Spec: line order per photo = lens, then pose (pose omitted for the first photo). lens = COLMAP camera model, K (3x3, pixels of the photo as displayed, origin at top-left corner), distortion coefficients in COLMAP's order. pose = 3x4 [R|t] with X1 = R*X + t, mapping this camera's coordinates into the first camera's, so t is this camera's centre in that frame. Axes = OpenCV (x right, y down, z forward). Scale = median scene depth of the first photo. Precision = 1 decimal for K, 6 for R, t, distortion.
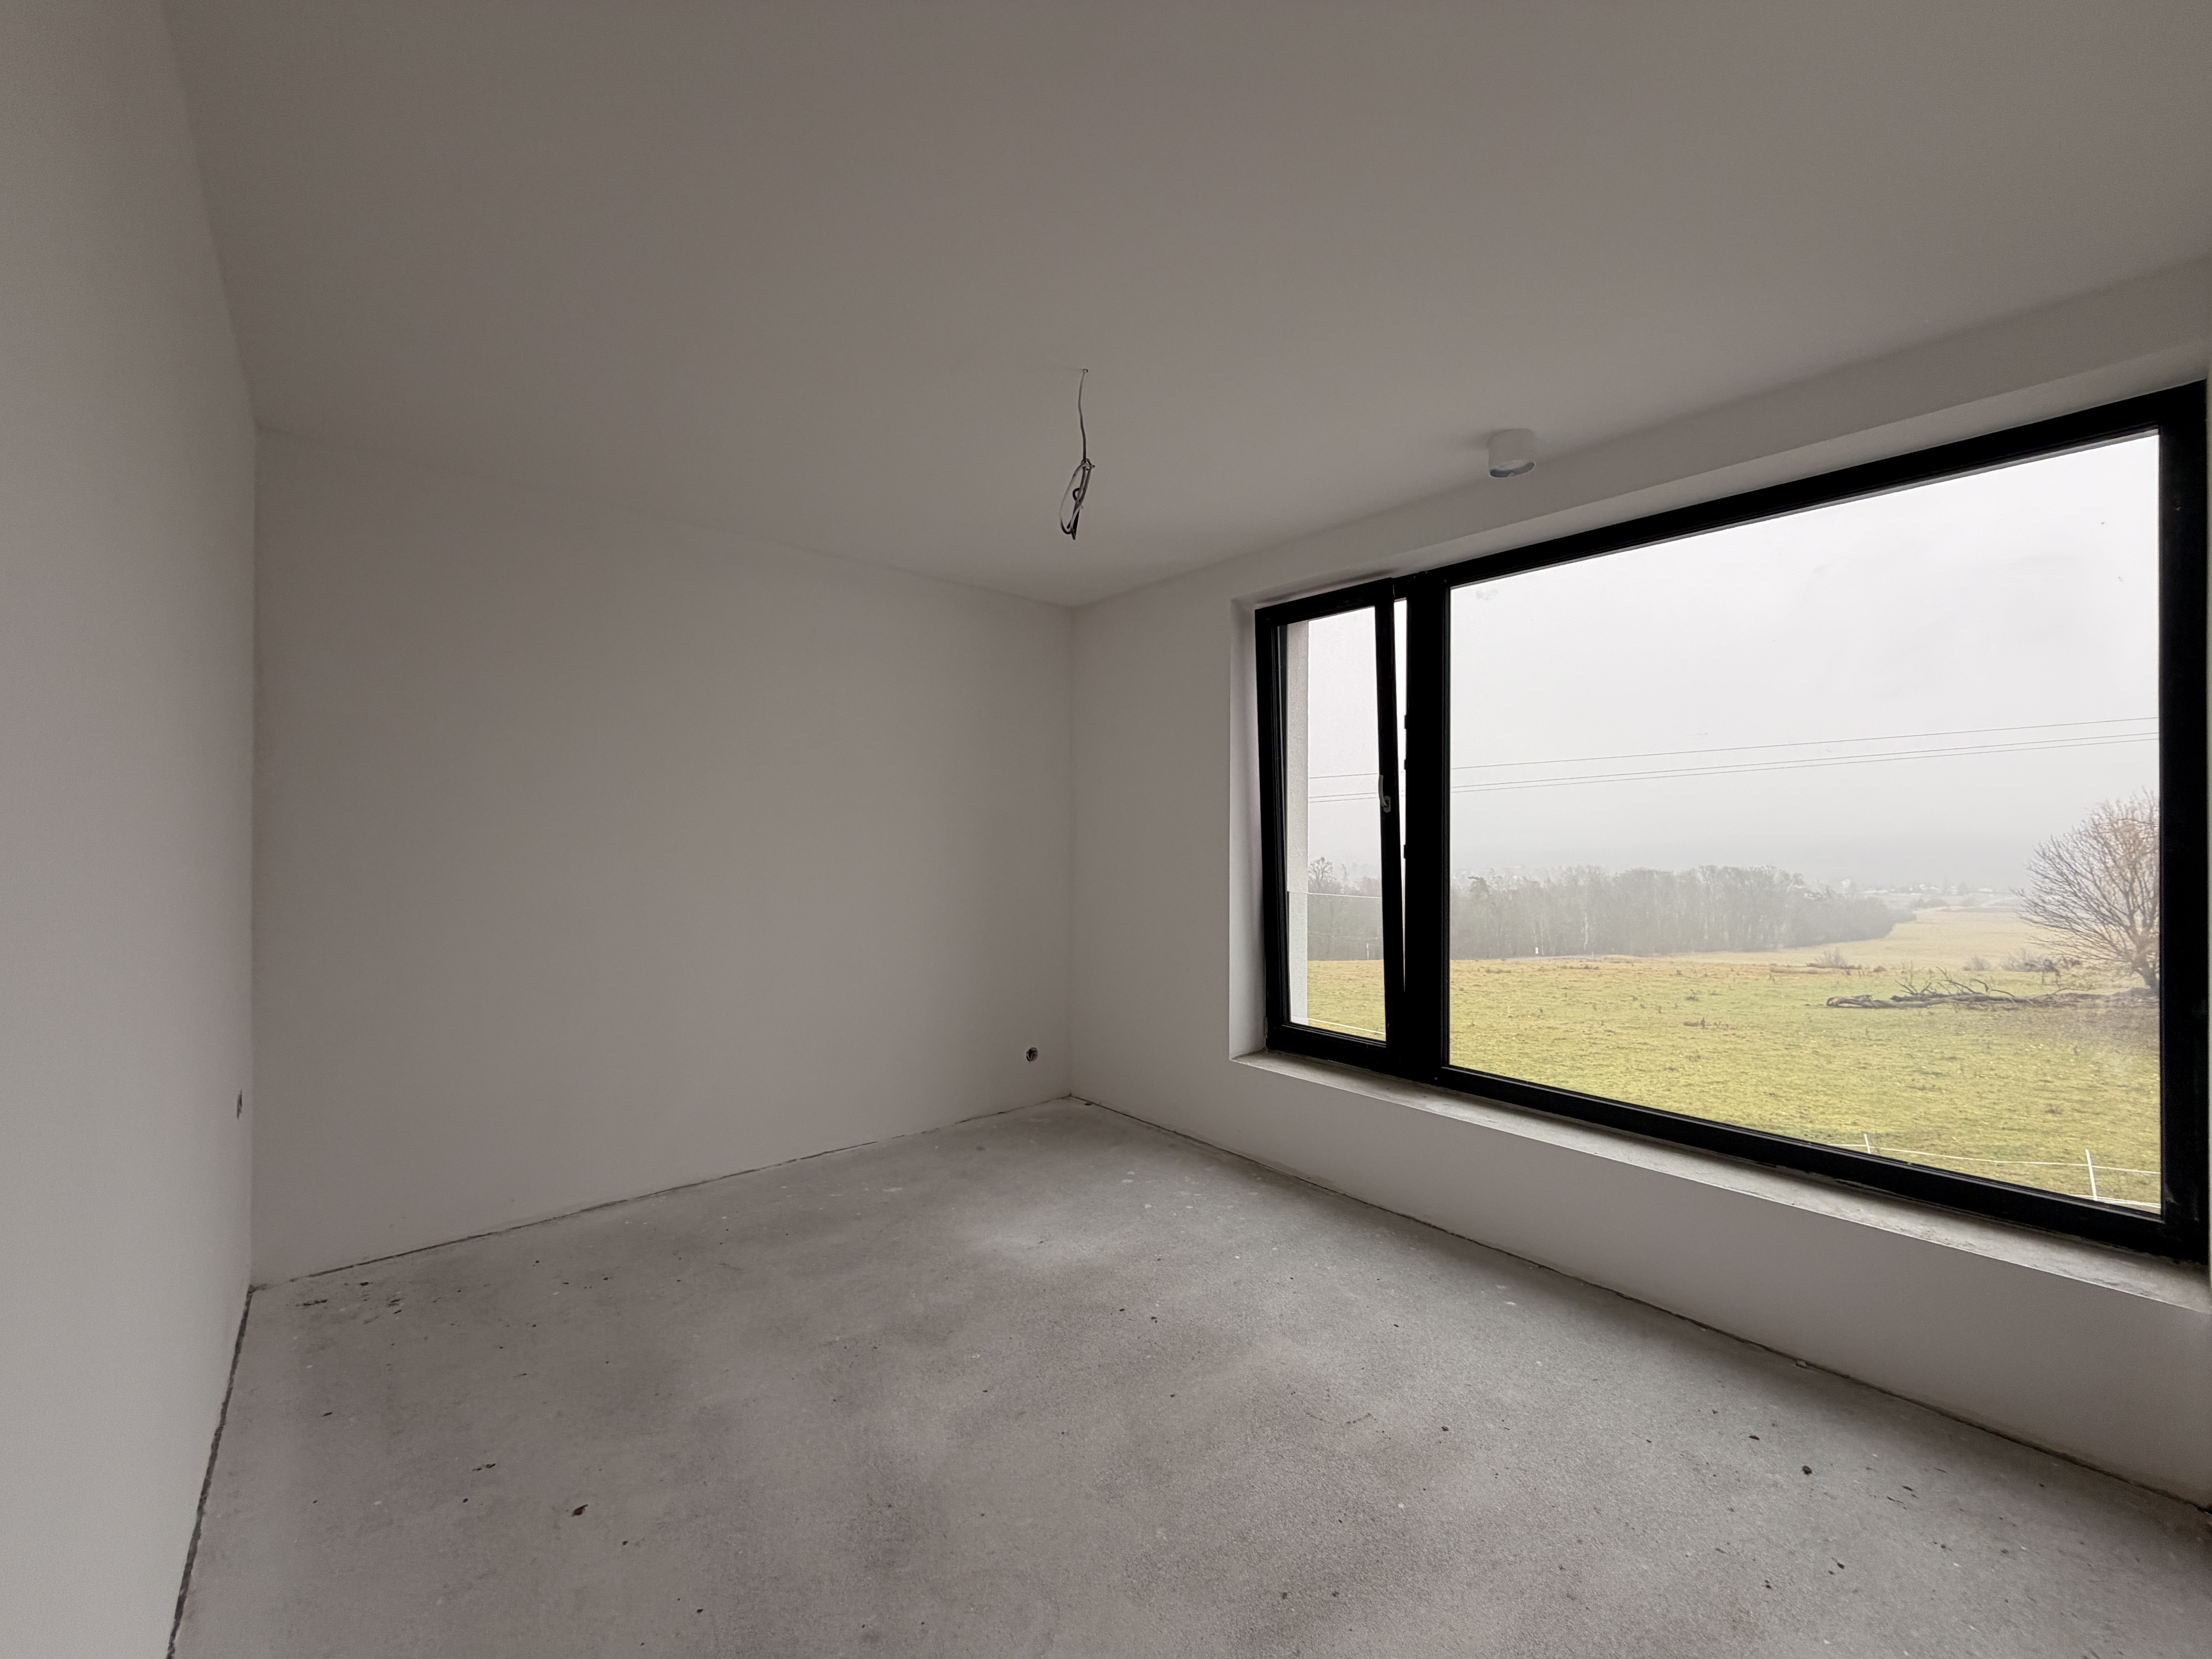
lens RADIAL K [[884.7, 0, 1101.7], [0, 884.7, 830.1], [0, 0, 1]] dist [0.001068, -0.000176]
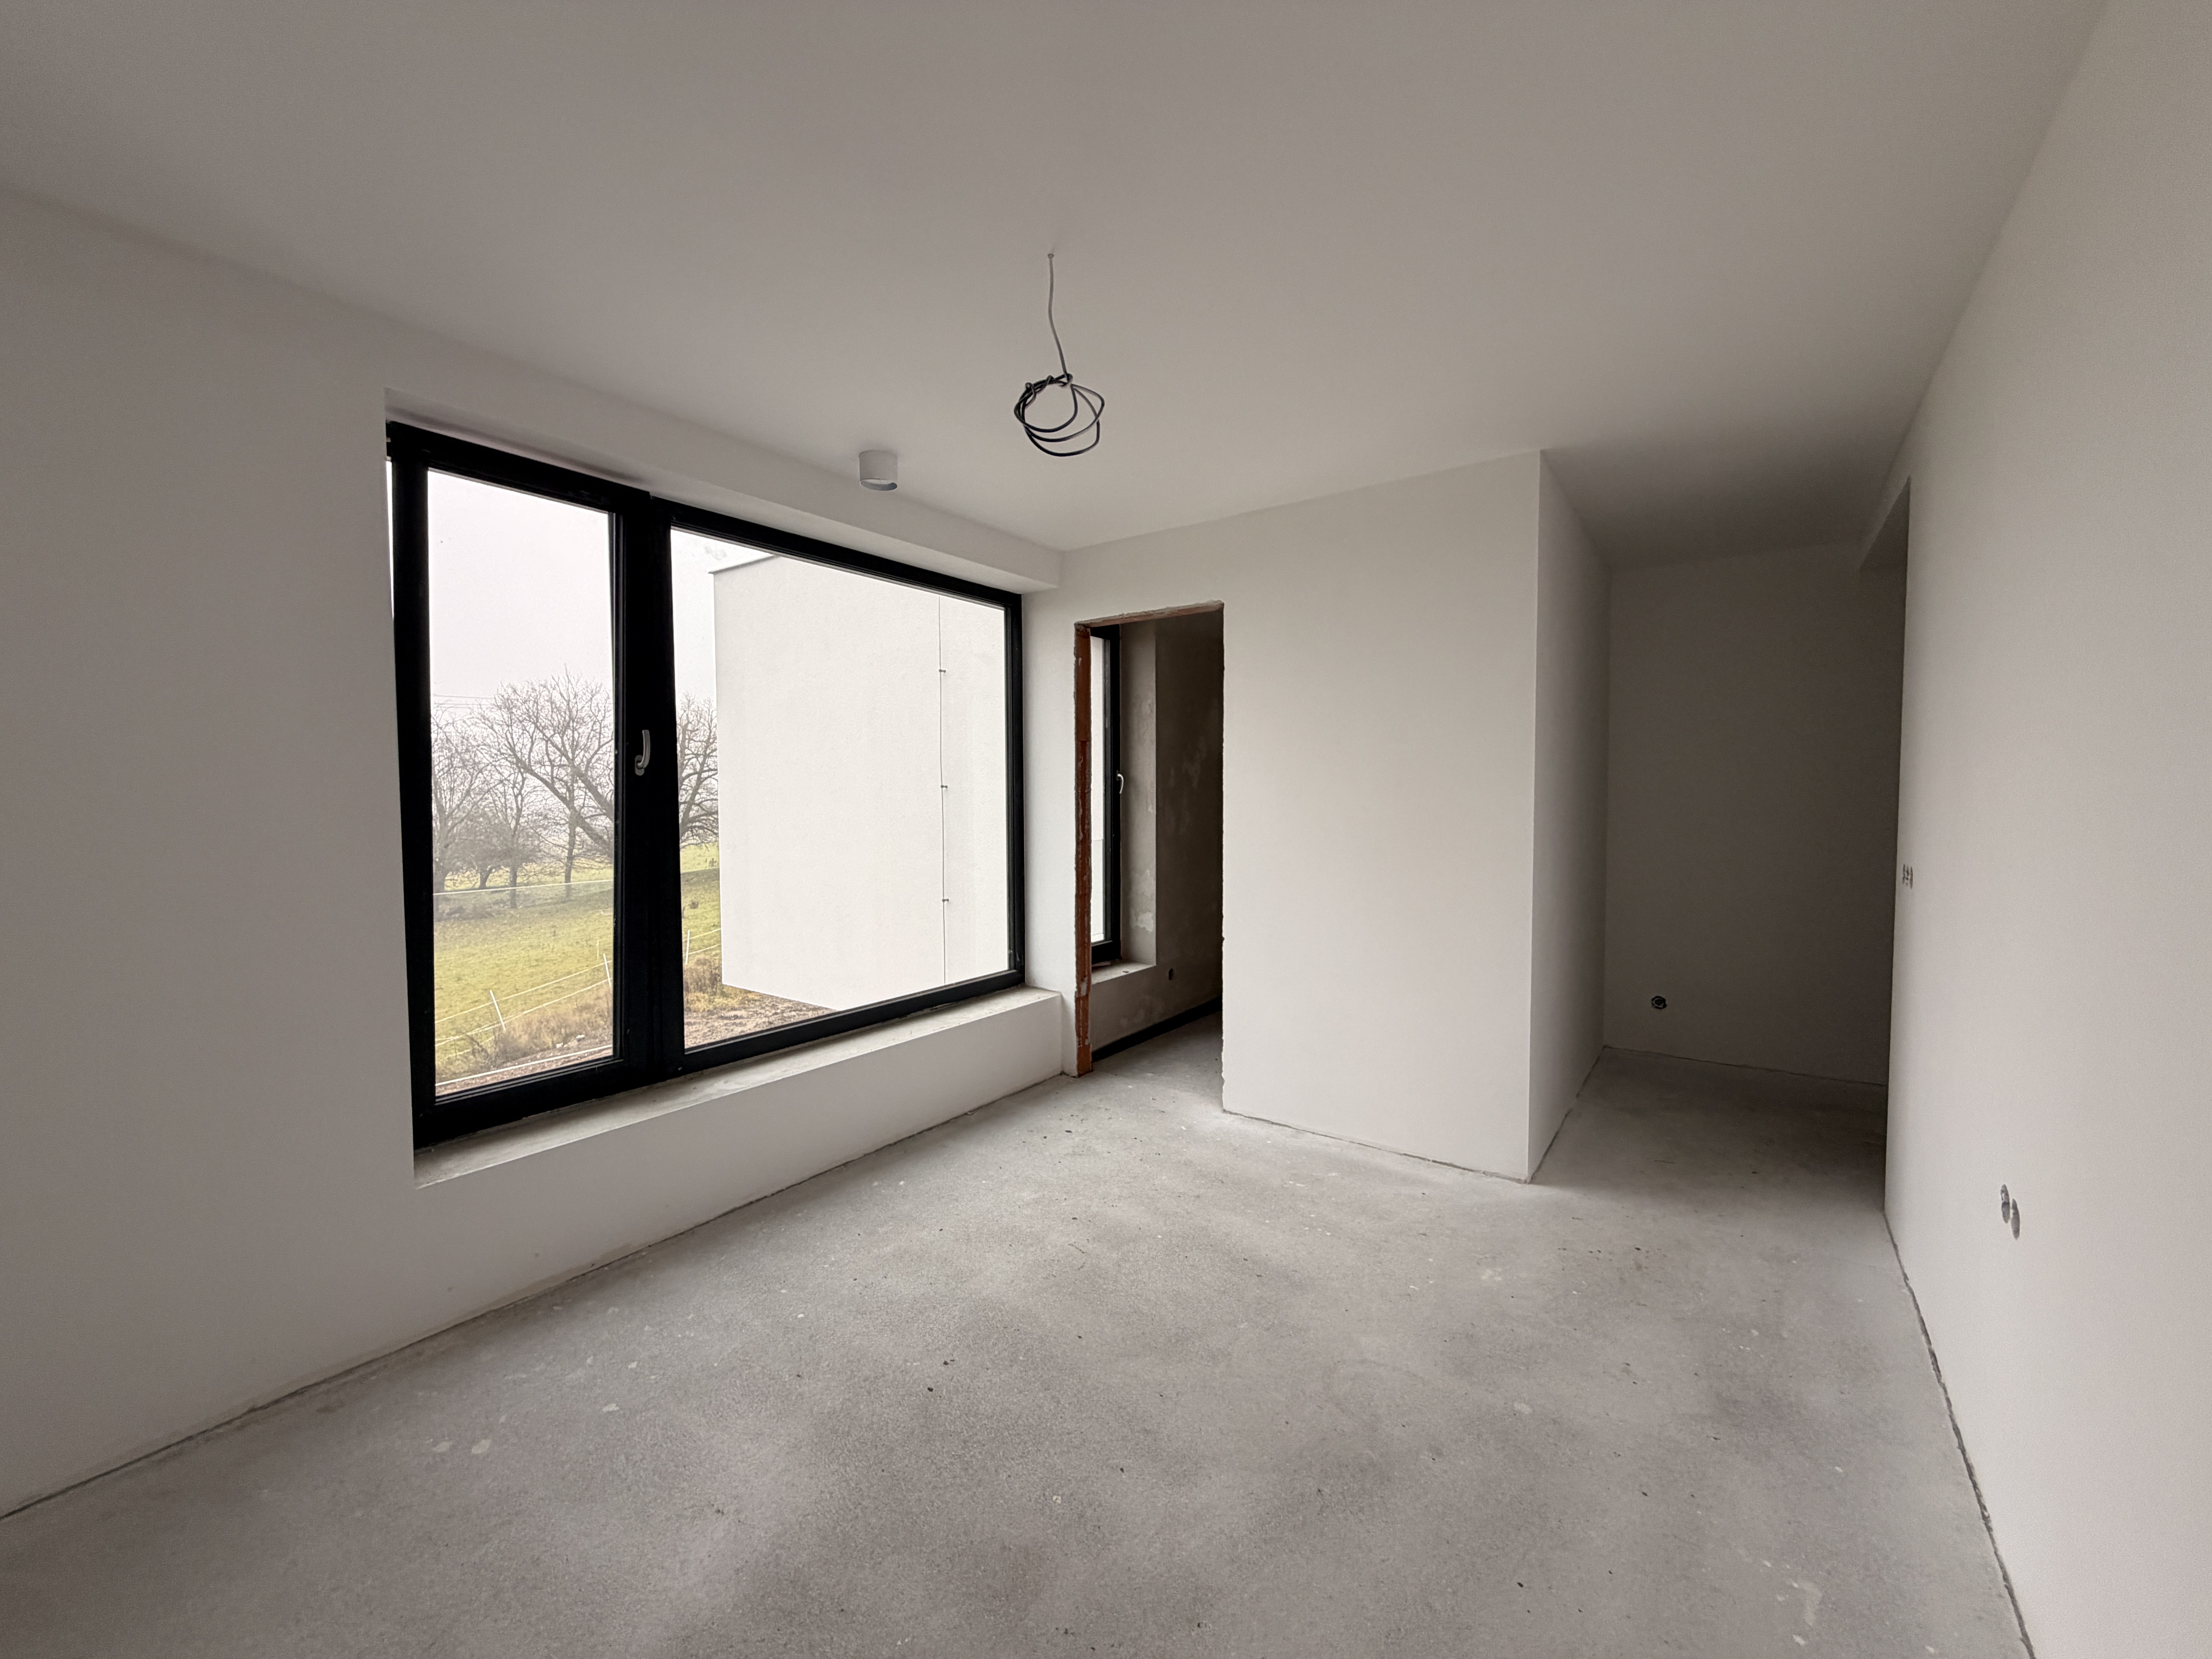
lens RADIAL K [[884.7, 0, 1097.9], [0, 884.7, 829.1], [0, 0, 1]] dist [0.001068, -0.000176]
pose [[-0.237245, -0.044155, 0.970446, -0.725033], [-0.003614, 0.999000, 0.044570, -0.009471], [-0.971443, 0.007067, -0.237168, 0.964661]]
